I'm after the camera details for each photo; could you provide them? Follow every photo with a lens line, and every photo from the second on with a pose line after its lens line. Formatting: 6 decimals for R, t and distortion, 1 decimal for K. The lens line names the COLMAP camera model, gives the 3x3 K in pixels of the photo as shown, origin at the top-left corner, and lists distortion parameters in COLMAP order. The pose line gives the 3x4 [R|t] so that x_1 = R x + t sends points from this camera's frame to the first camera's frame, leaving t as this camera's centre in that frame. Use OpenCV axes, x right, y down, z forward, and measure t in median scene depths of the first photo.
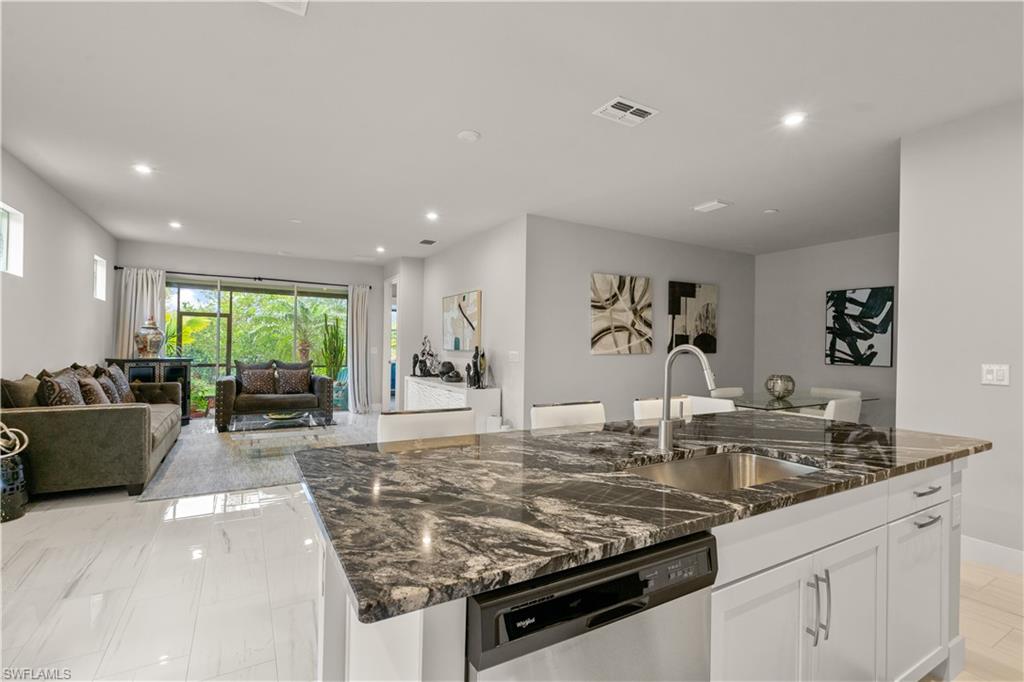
lens RADIAL K [[469.5, 0, 511.2], [0, 469.5, 344.9], [0, 0, 1]] dist [-0.006703, 0.002885]
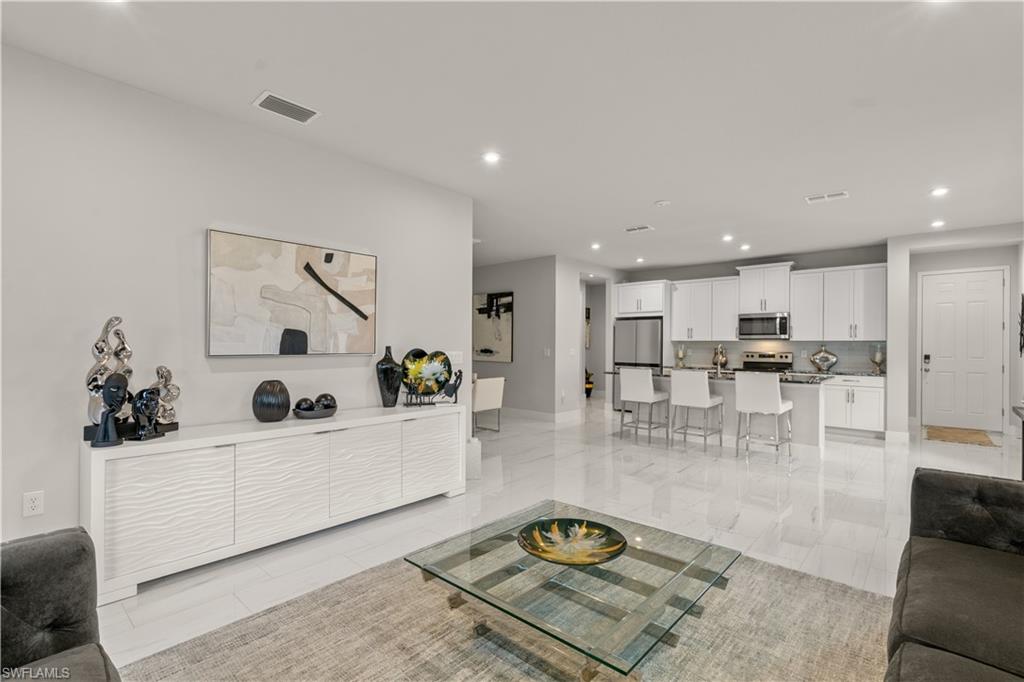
lens RADIAL K [[469.5, 0, 512.7], [0, 469.5, 342.6], [0, 0, 1]] dist [-0.006703, 0.002885]
pose [[-0.311571, -0.014471, 0.950113, -0.725123], [-0.011046, 0.999872, 0.011606, -0.011269], [-0.950159, -0.006879, -0.311691, 1.032192]]
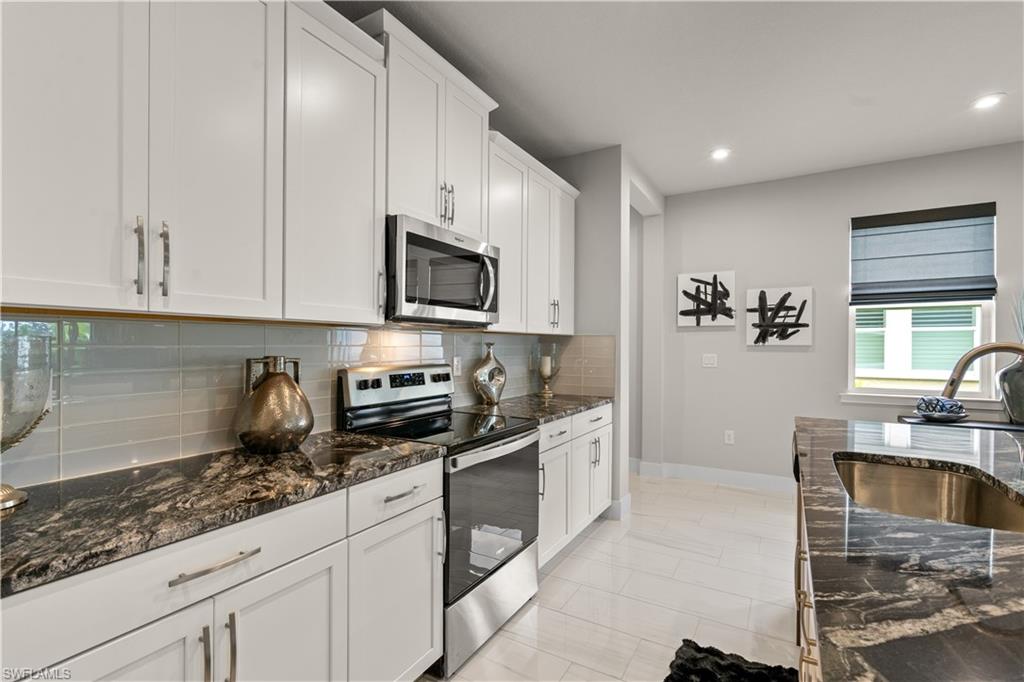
lens RADIAL K [[469.5, 0, 506.2], [0, 469.5, 347.1], [0, 0, 1]] dist [-0.006703, 0.002885]
pose [[-0.868647, -0.017871, -0.495109, 0.390931], [-0.017174, 0.999835, -0.005958, 0.007258], [0.495134, 0.003328, -0.868810, 0.350216]]
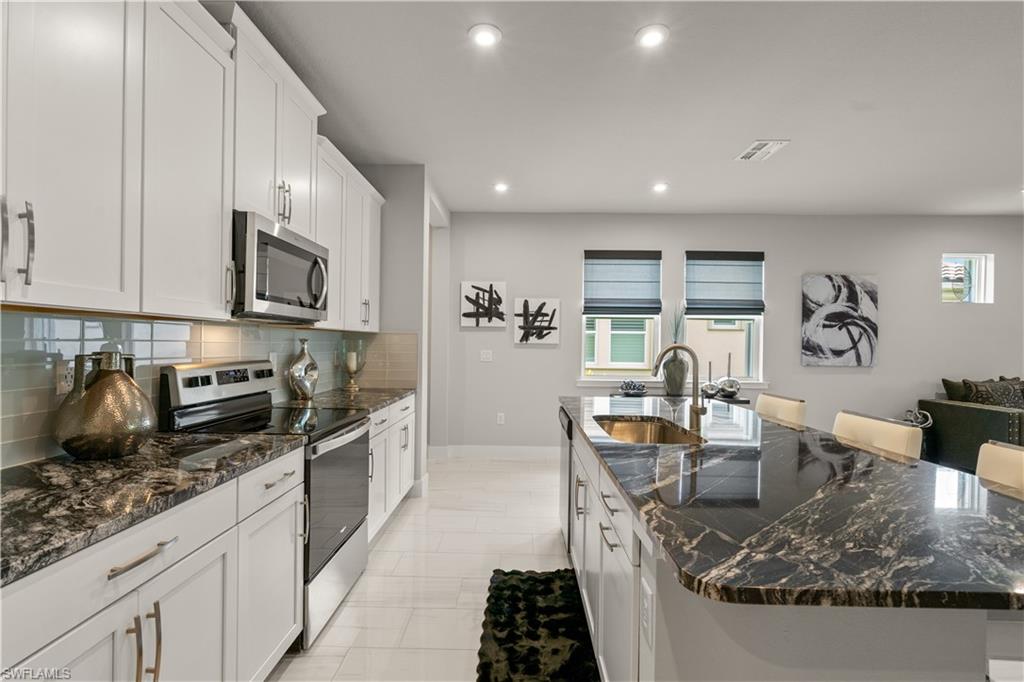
lens RADIAL K [[469.5, 0, 506.6], [0, 469.5, 347.2], [0, 0, 1]] dist [-0.006703, 0.002885]
pose [[-0.516548, -0.017443, -0.856080, 0.477553], [-0.021370, 0.999744, -0.007475, 0.008102], [0.855991, 0.014433, -0.516788, 0.354422]]
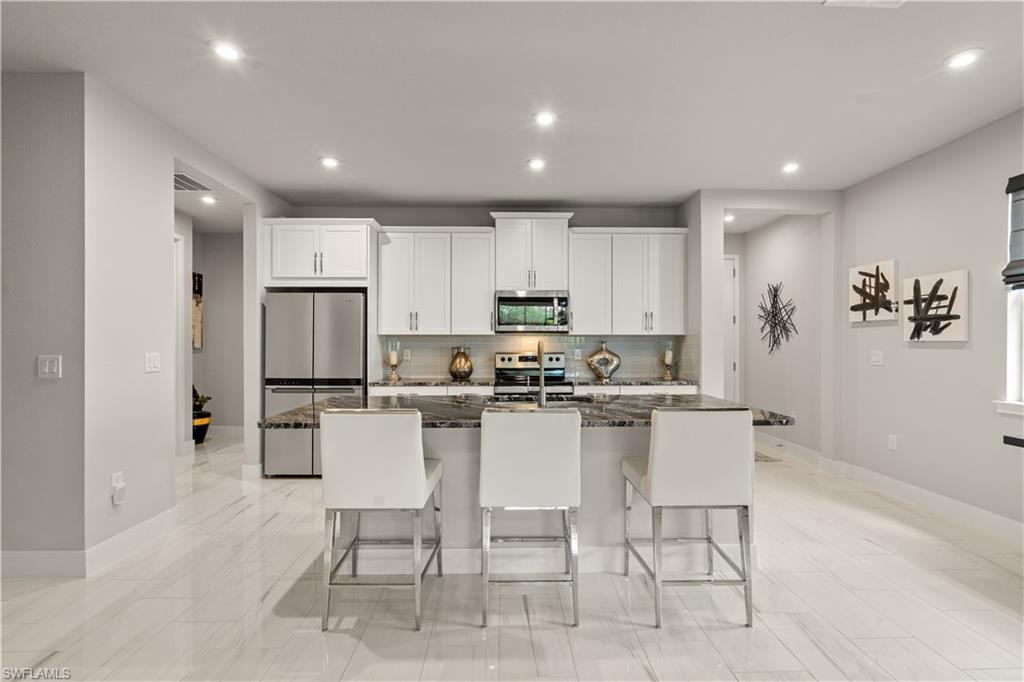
lens RADIAL K [[469.5, 0, 514.9], [0, 469.5, 344.1], [0, 0, 1]] dist [-0.006703, 0.002885]
pose [[-0.879229, -0.016867, 0.476101, -0.097188], [-0.014474, 0.999857, 0.008693, 0.000169], [-0.476180, 0.000752, -0.879347, 0.713509]]
